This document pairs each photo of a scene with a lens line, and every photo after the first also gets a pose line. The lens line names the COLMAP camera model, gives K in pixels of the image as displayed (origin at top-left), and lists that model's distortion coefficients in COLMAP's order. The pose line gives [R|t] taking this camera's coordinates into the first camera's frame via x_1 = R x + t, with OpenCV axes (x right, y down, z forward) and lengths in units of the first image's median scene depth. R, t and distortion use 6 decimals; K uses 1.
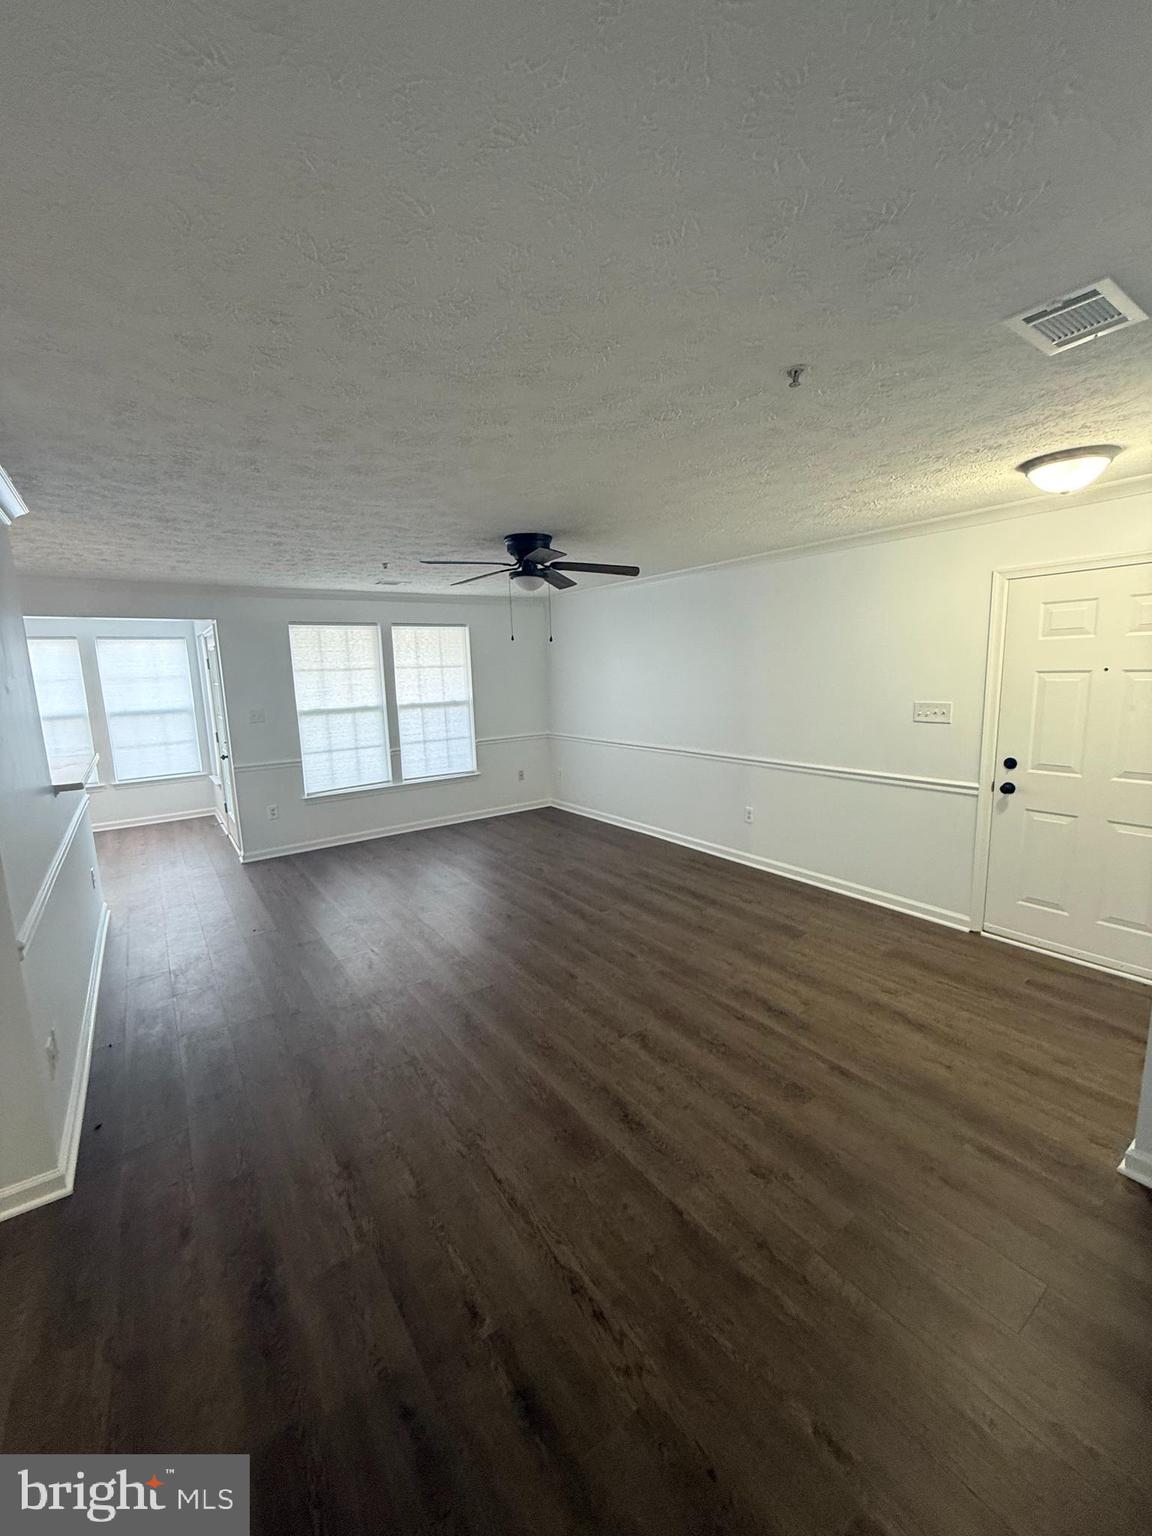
lens RADIAL K [[610.4, 0, 576.4], [0, 610.4, 763.1], [0, 0, 1]] dist [0.000376, -0.000368]
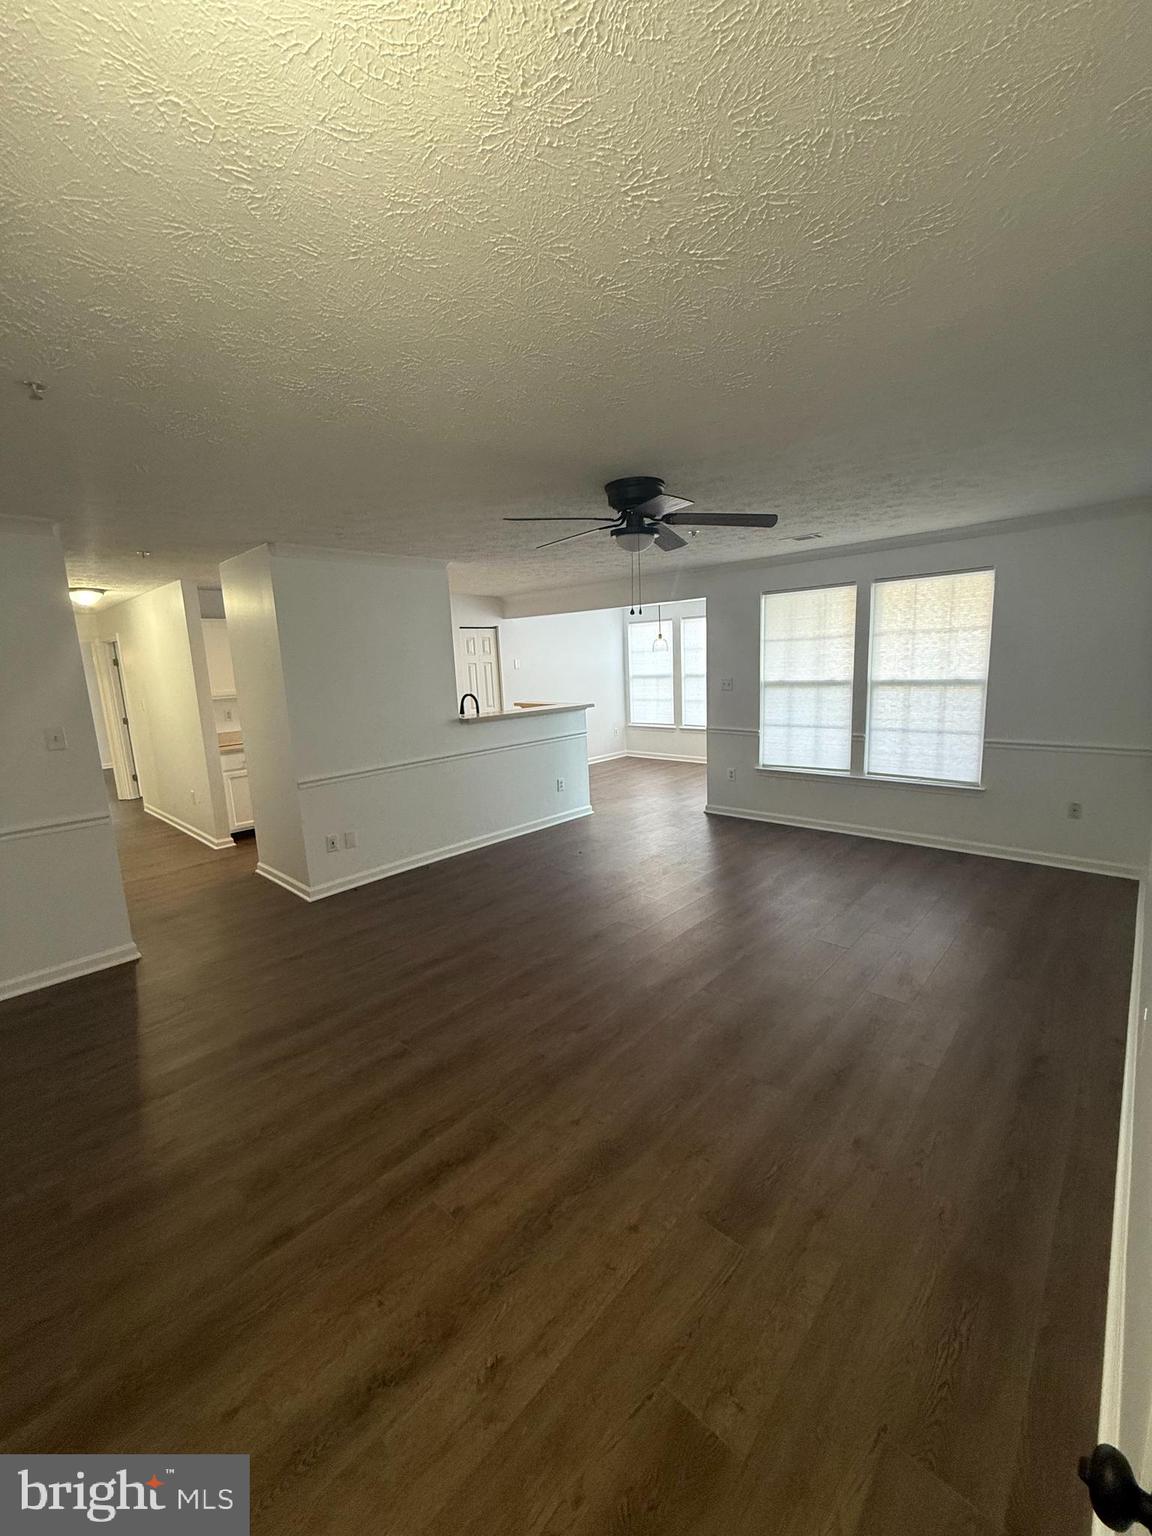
lens RADIAL K [[610.4, 0, 576.4], [0, 610.4, 763.1], [0, 0, 1]] dist [0.000376, -0.000368]
pose [[0.204167, 0.187197, -0.960871, 0.457101], [-0.116079, 0.979251, 0.166114, -0.082889], [0.972030, 0.077622, 0.221661, 0.477569]]
